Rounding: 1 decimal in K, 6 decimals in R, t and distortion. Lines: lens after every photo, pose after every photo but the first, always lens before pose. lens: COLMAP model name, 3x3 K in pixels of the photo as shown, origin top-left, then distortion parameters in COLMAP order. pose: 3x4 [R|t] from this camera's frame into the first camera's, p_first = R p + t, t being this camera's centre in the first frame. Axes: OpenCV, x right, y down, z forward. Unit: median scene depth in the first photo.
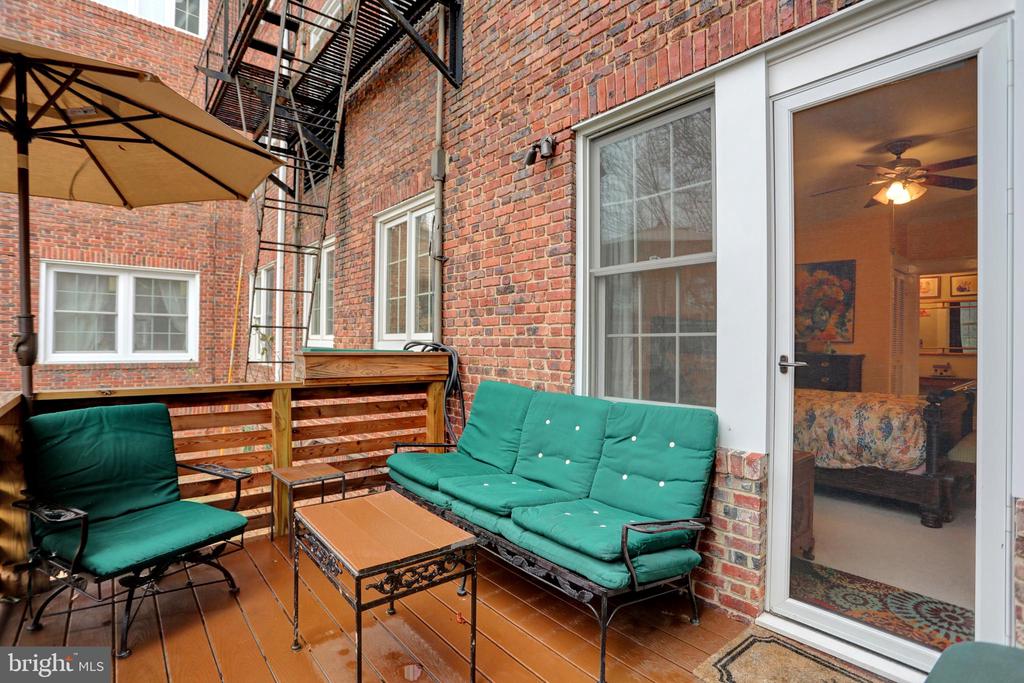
lens RADIAL K [[492.2, 0, 509.6], [0, 492.2, 340.2], [0, 0, 1]] dist [-0.033385, 0.001957]
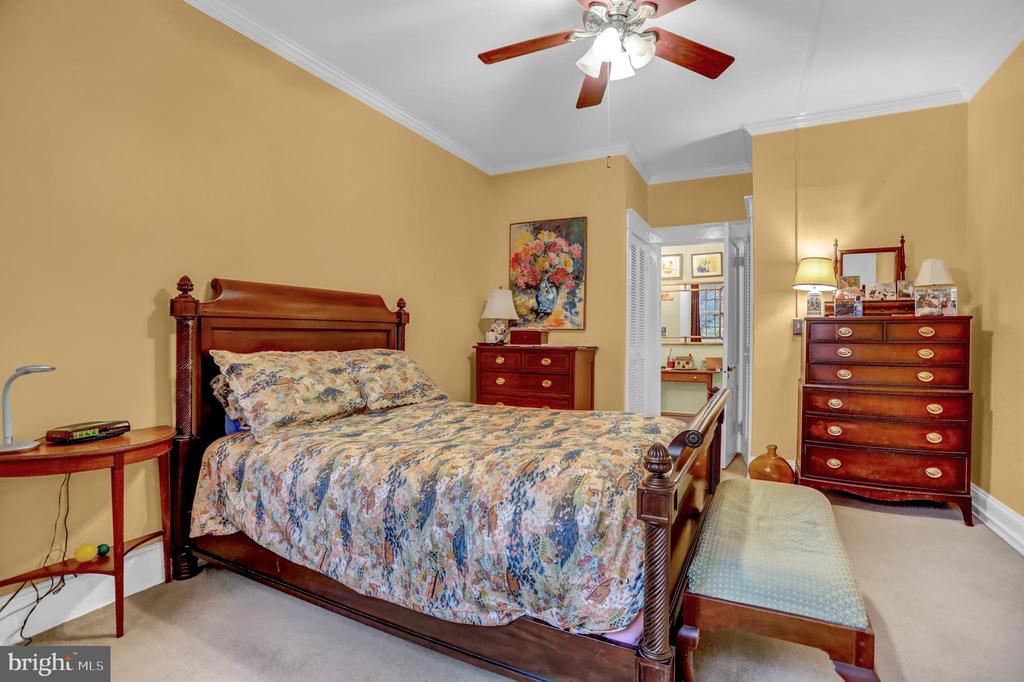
lens RADIAL K [[492.2, 0, 510.3], [0, 492.2, 339.3], [0, 0, 1]] dist [-0.033385, 0.001957]
pose [[0.924554, -0.008460, 0.380957, 0.469795], [0.002860, 0.999879, 0.015263, 0.010508], [-0.381040, -0.013022, 0.924467, 0.514157]]
